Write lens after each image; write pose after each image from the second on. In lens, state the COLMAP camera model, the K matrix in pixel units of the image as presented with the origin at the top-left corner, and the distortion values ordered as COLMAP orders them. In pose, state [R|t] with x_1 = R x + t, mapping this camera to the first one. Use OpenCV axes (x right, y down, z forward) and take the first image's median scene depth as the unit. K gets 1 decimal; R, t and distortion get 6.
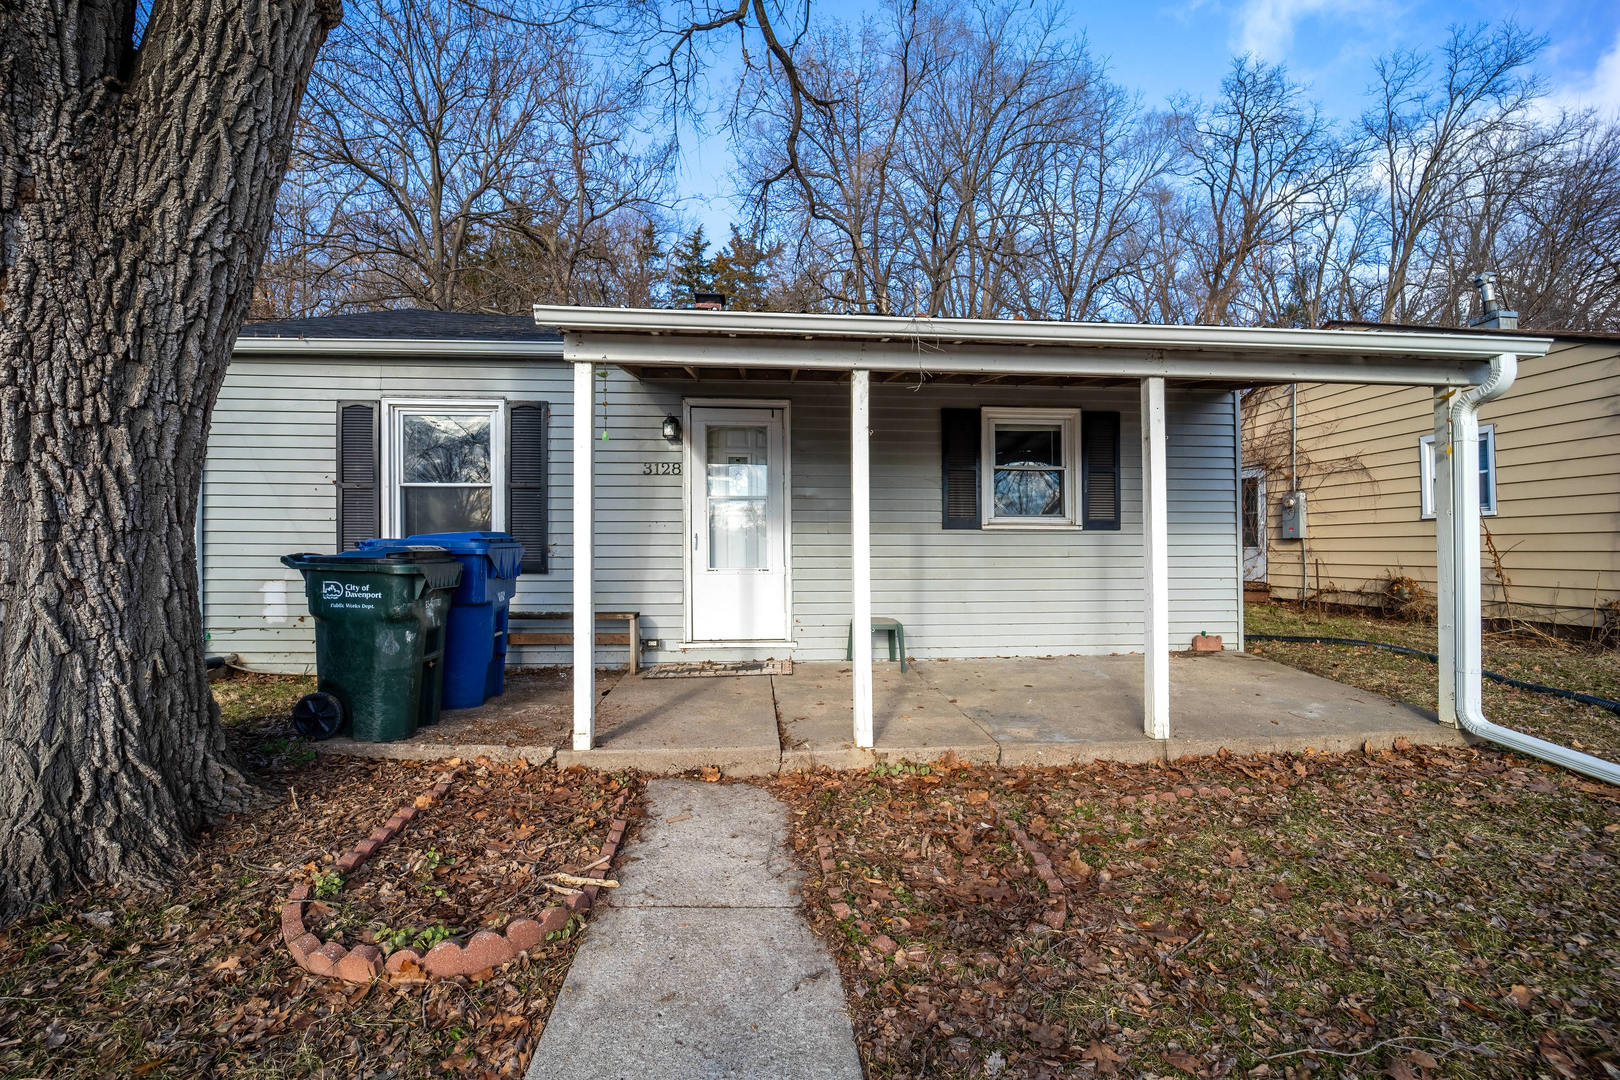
lens RADIAL K [[656.4, 0, 814.1], [0, 656.4, 530.8], [0, 0, 1]] dist [-0.000939, -0.000056]
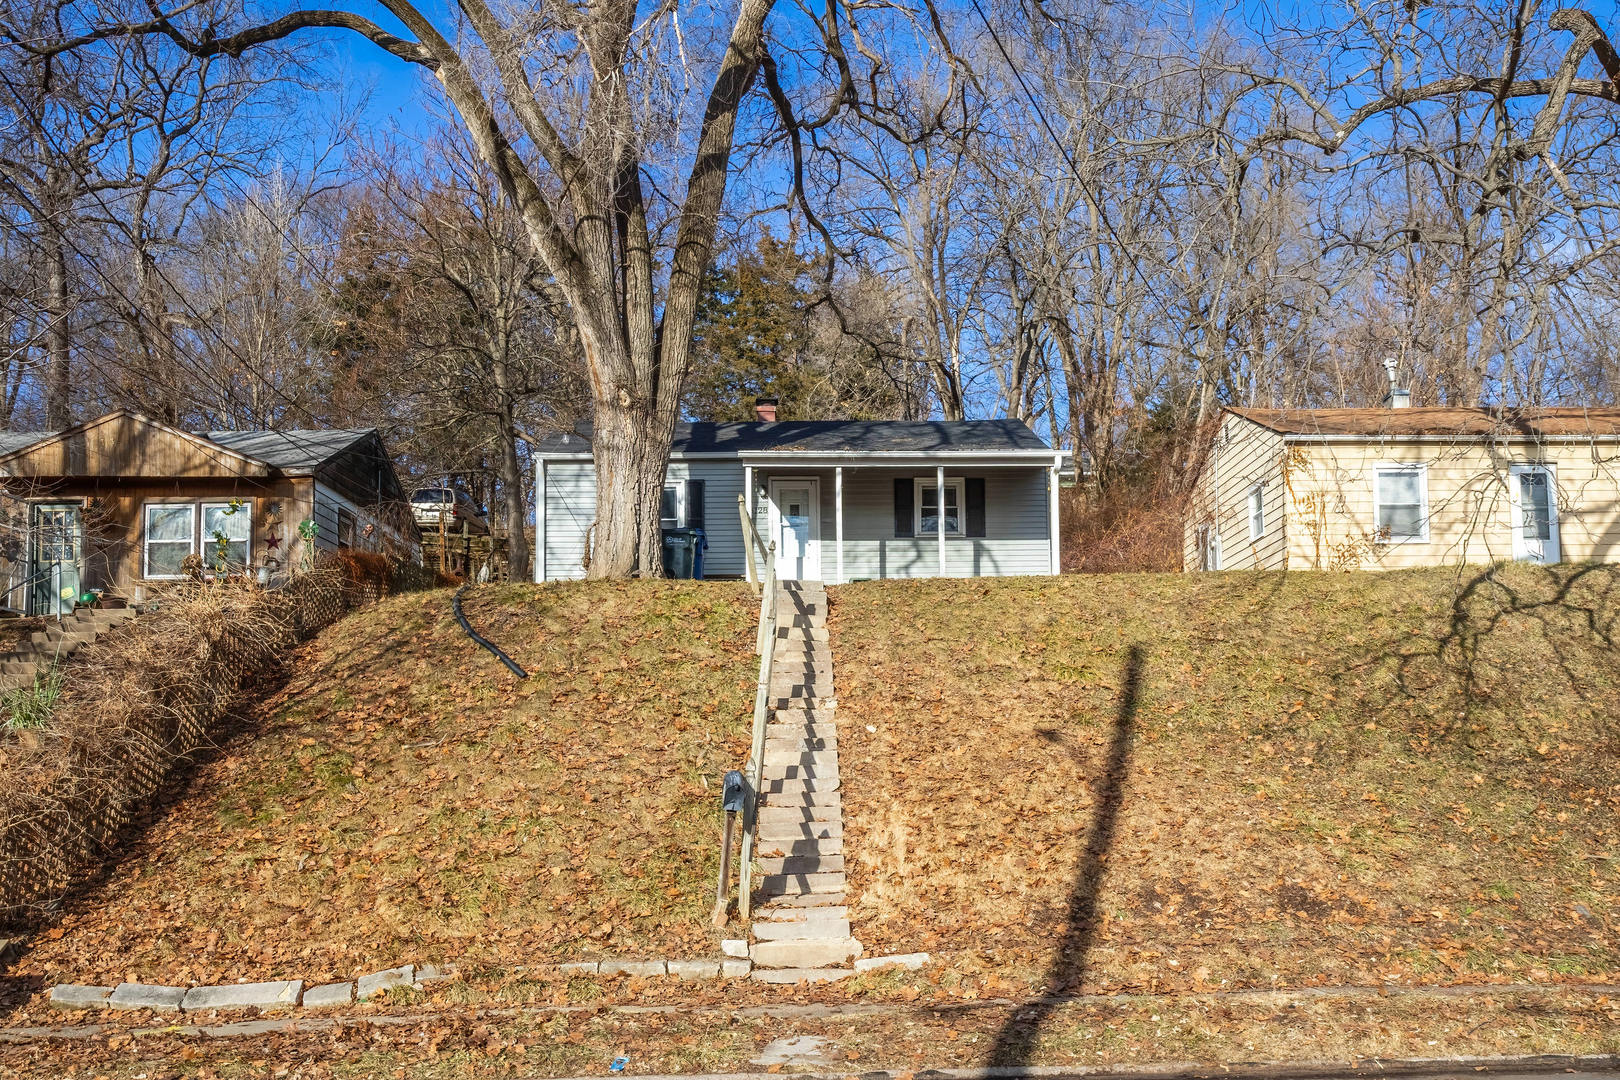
lens RADIAL K [[1419.3, 0, 807.2], [0, 1419.3, 509.9], [0, 0, 1]] dist [-0.005548, -0.001557]
pose [[0.996872, -0.017910, -0.076979, 0.264452], [0.004724, 0.985747, -0.168166, 0.657632], [0.078894, 0.167276, 0.982748, -3.387887]]
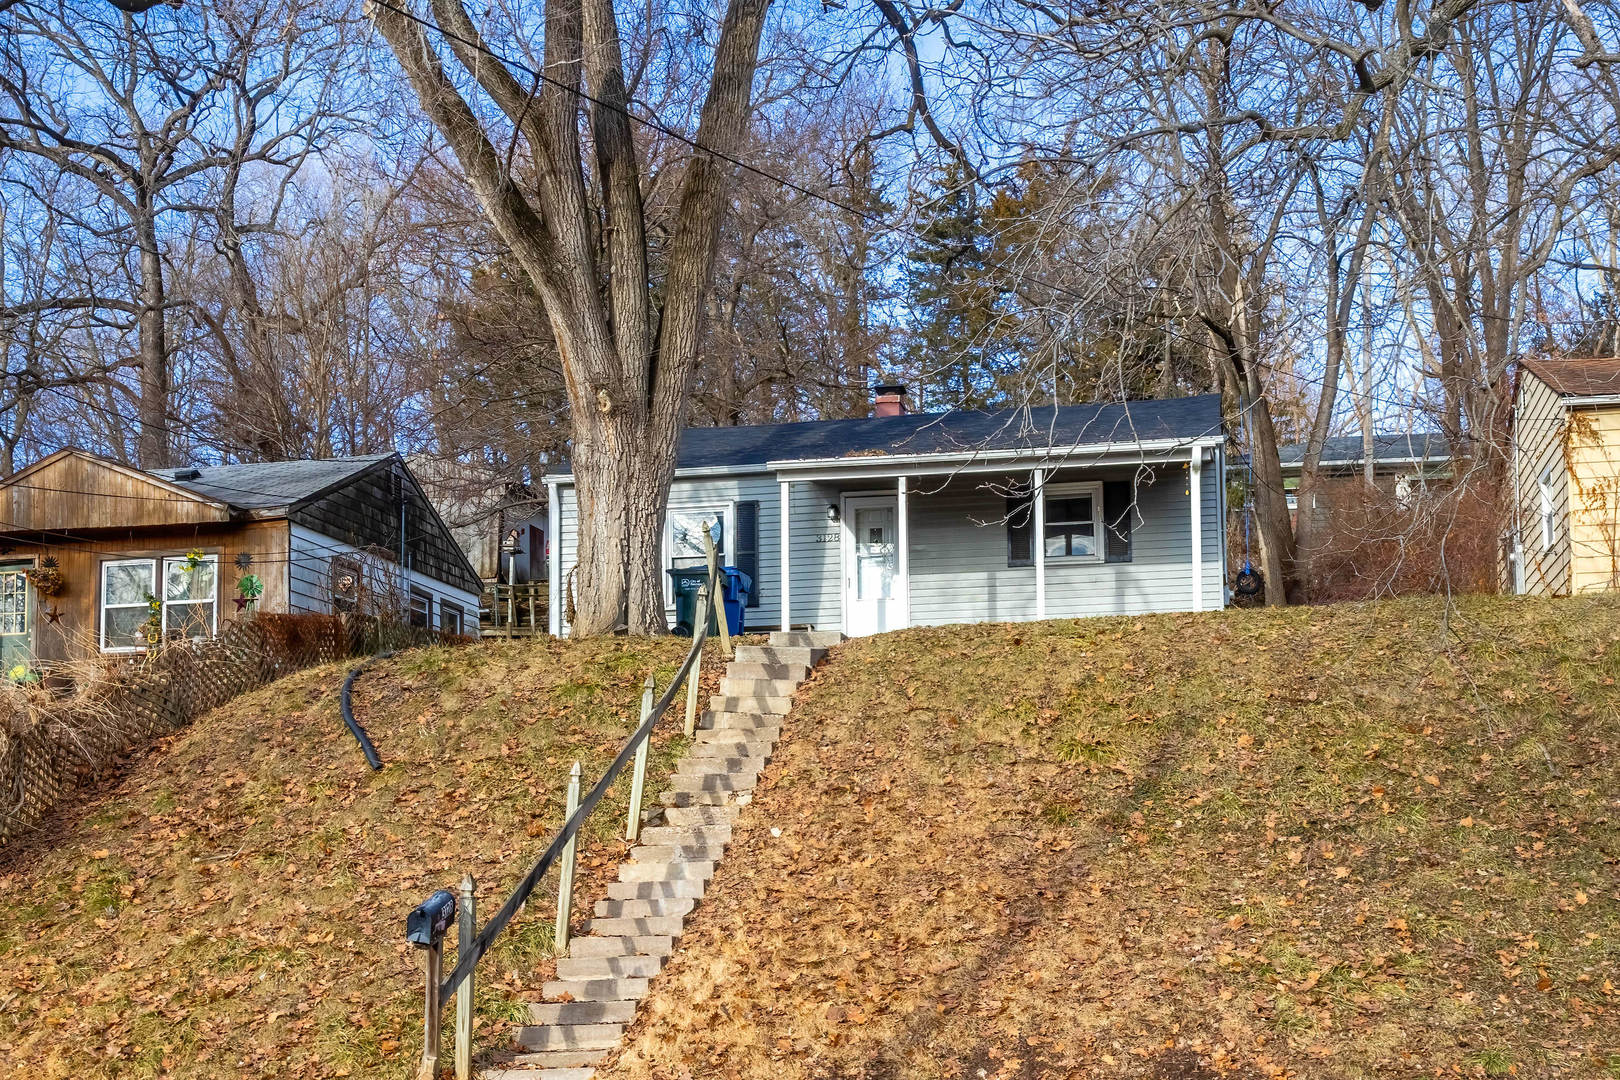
lens RADIAL K [[1898.5, 0, 810.0], [0, 1898.5, 540.0], [0, 0, 1]] dist [-0.003719, -0.000710]
pose [[0.956756, -0.058437, -0.284960, 1.012389], [0.011573, 0.986485, -0.163443, 0.647486], [0.290660, 0.153077, 0.944502, -3.271479]]
